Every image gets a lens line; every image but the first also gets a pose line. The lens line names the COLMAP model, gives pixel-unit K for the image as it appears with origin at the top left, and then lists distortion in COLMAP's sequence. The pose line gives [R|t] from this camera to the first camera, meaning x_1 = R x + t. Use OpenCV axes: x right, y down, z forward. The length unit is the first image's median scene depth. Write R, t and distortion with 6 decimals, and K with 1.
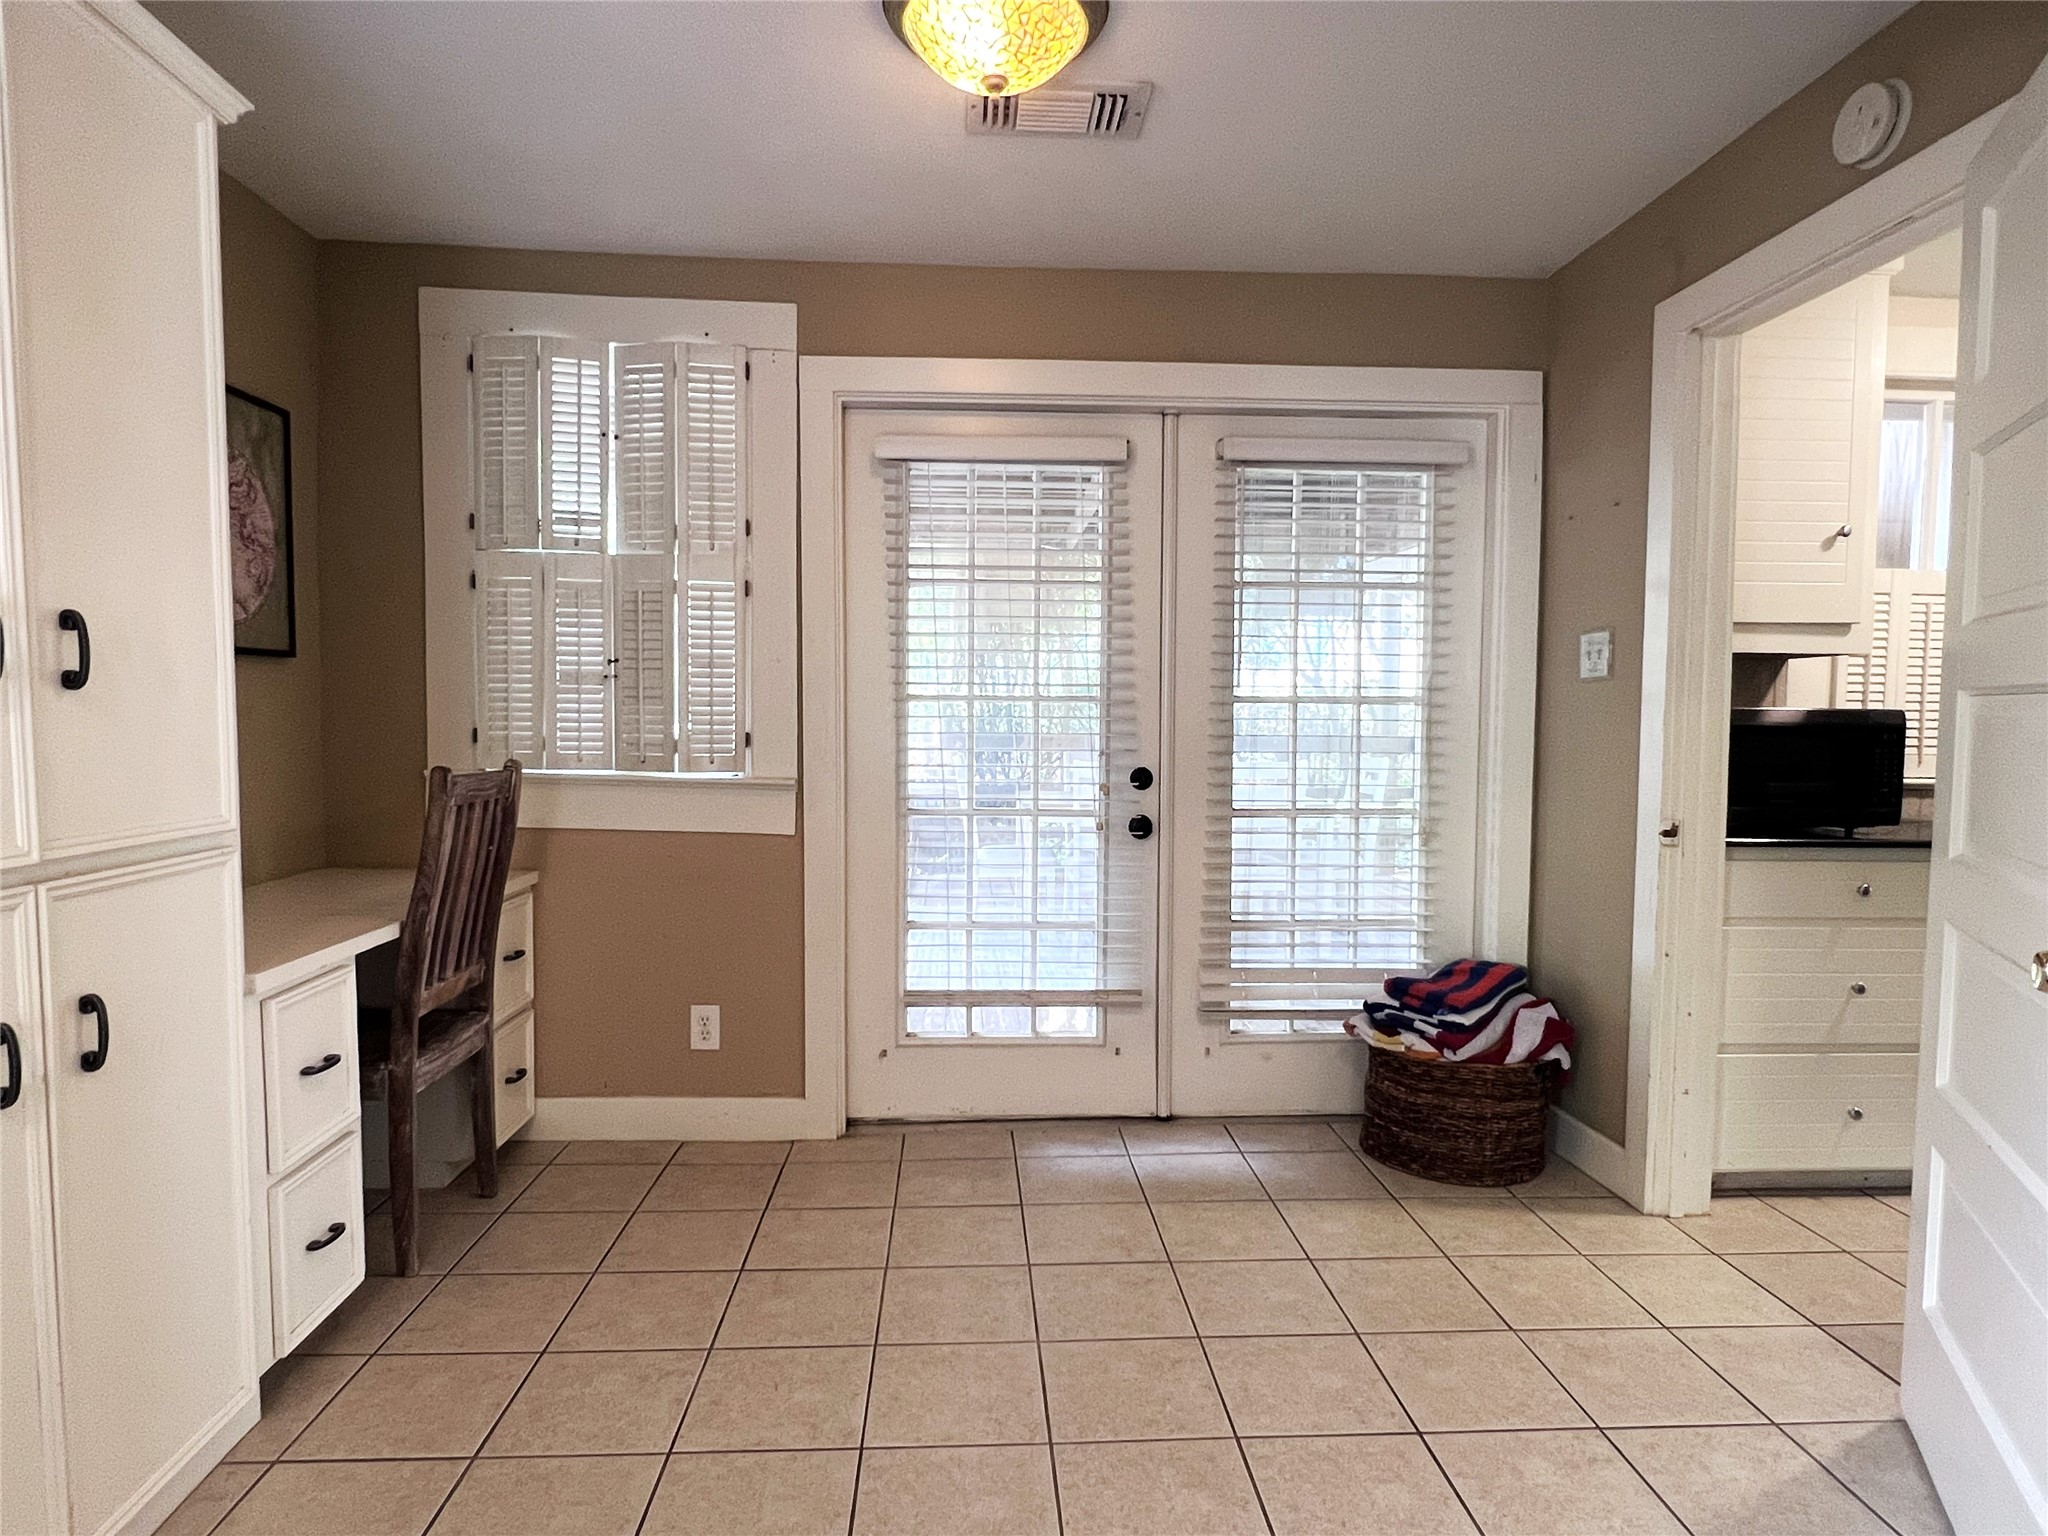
lens RADIAL K [[1199.9, 0, 1022.6], [0, 1199.9, 786.6], [0, 0, 1]] dist [-0.002557, -0.001288]
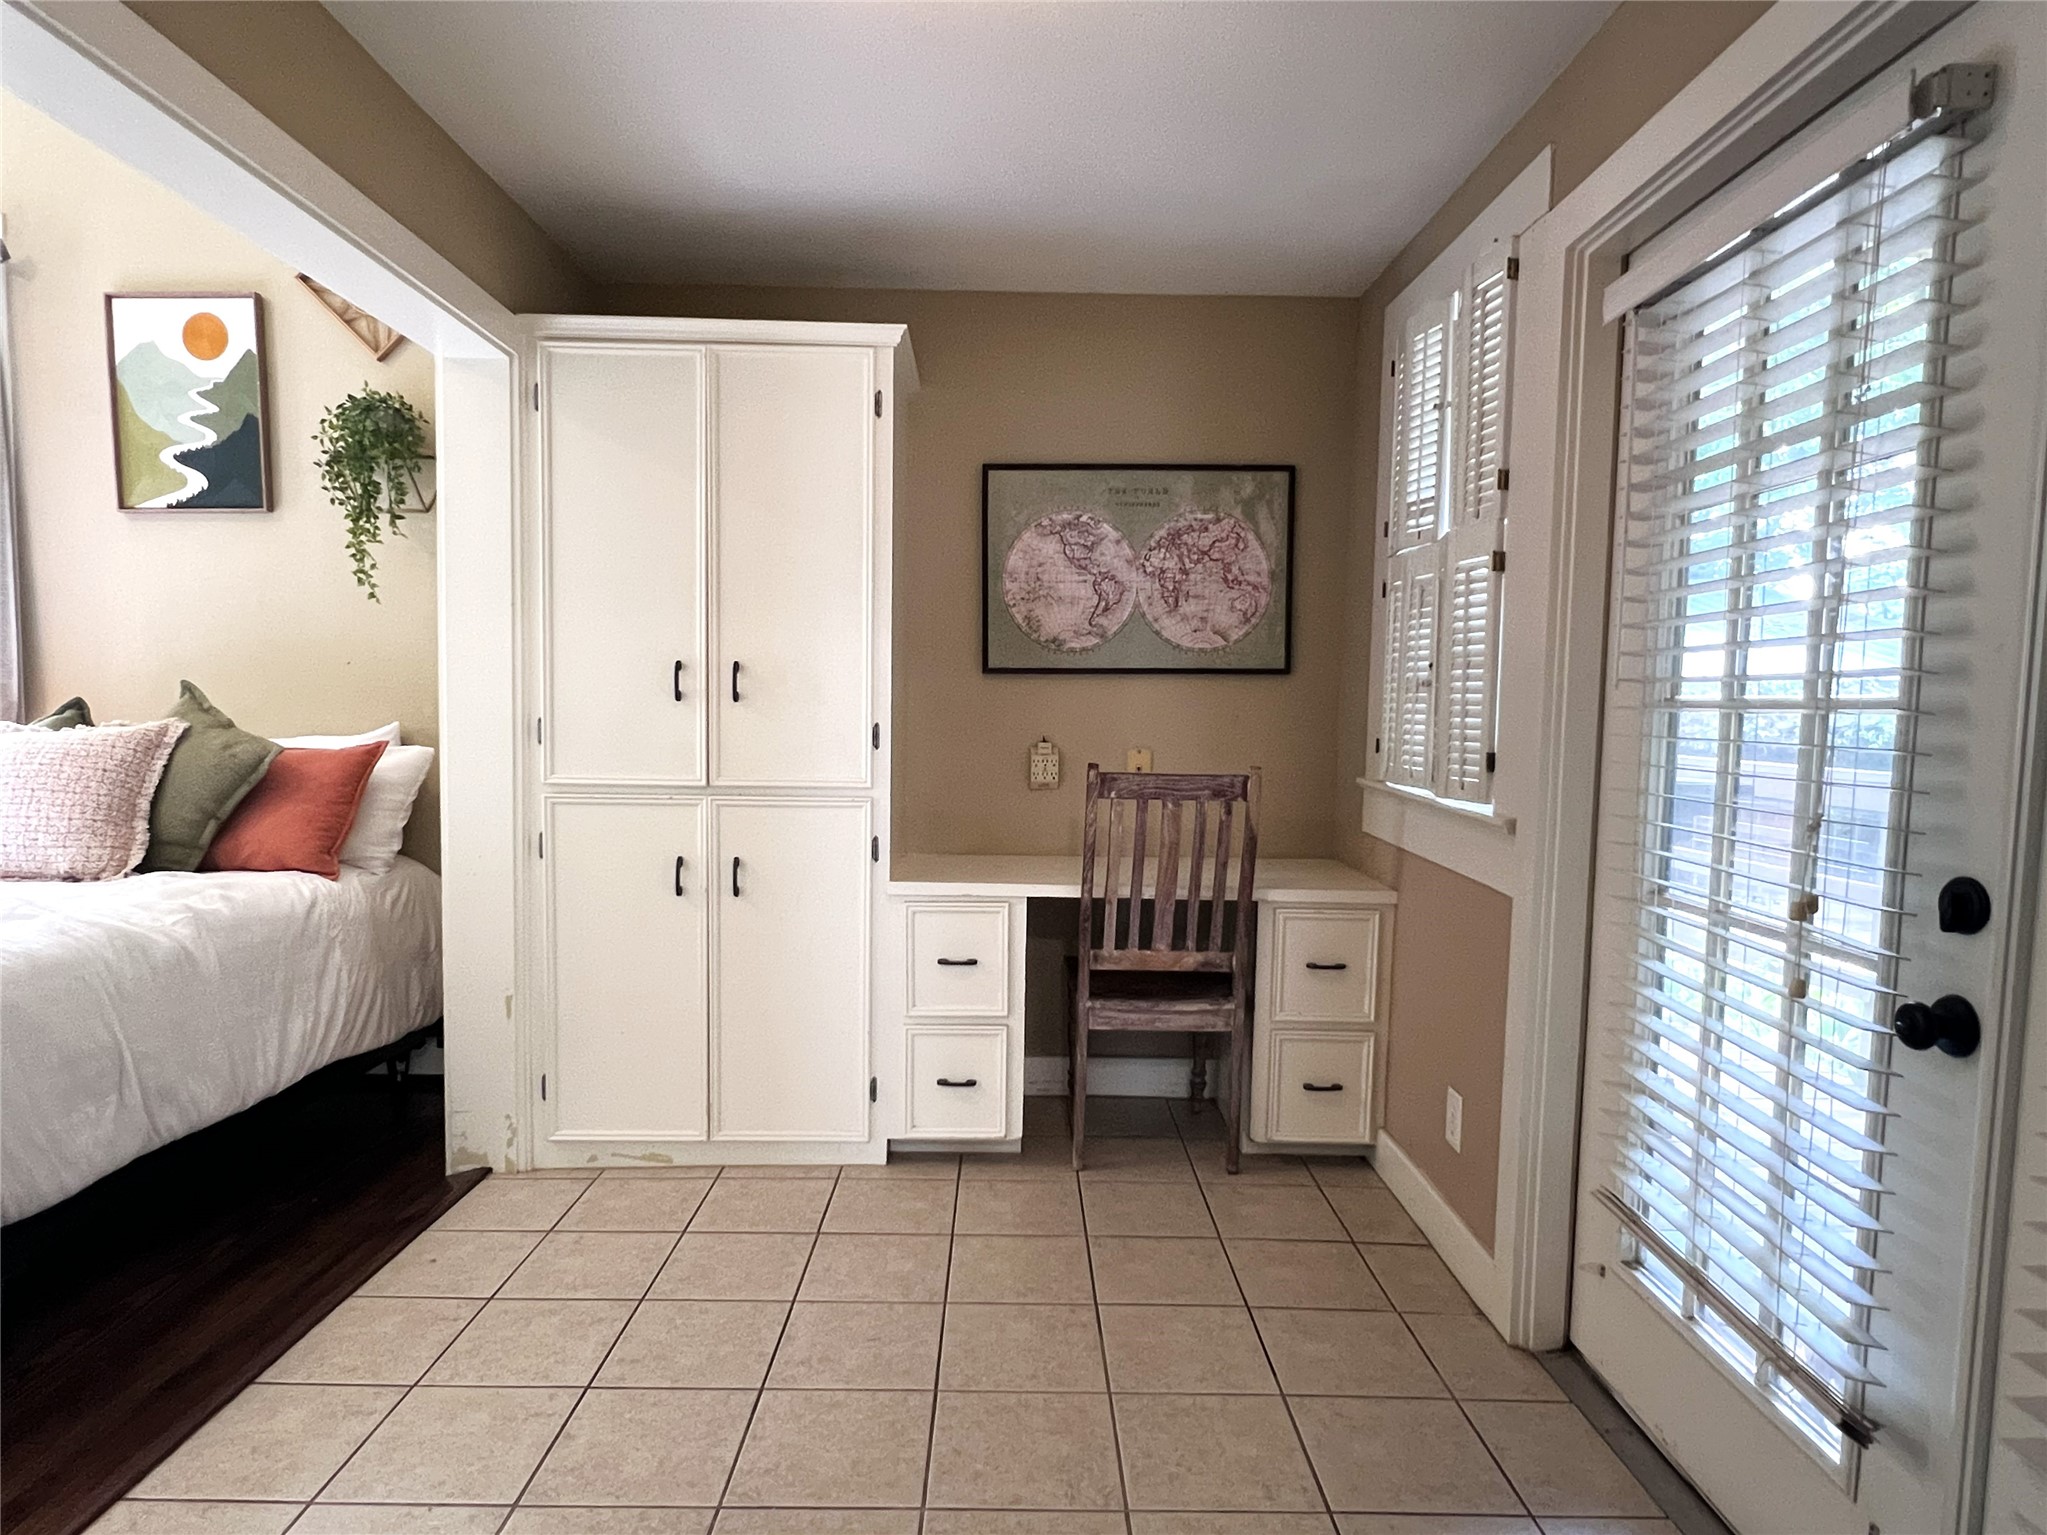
lens RADIAL K [[1171.2, 0, 1019.4], [0, 1171.2, 792.3], [0, 0, 1]] dist [-0.003126, 0.001047]
pose [[-0.043129, 0.067983, -0.996754, 0.589194], [-0.080544, 0.994198, 0.071294, -0.055793], [0.995818, 0.083357, -0.037404, 0.827420]]
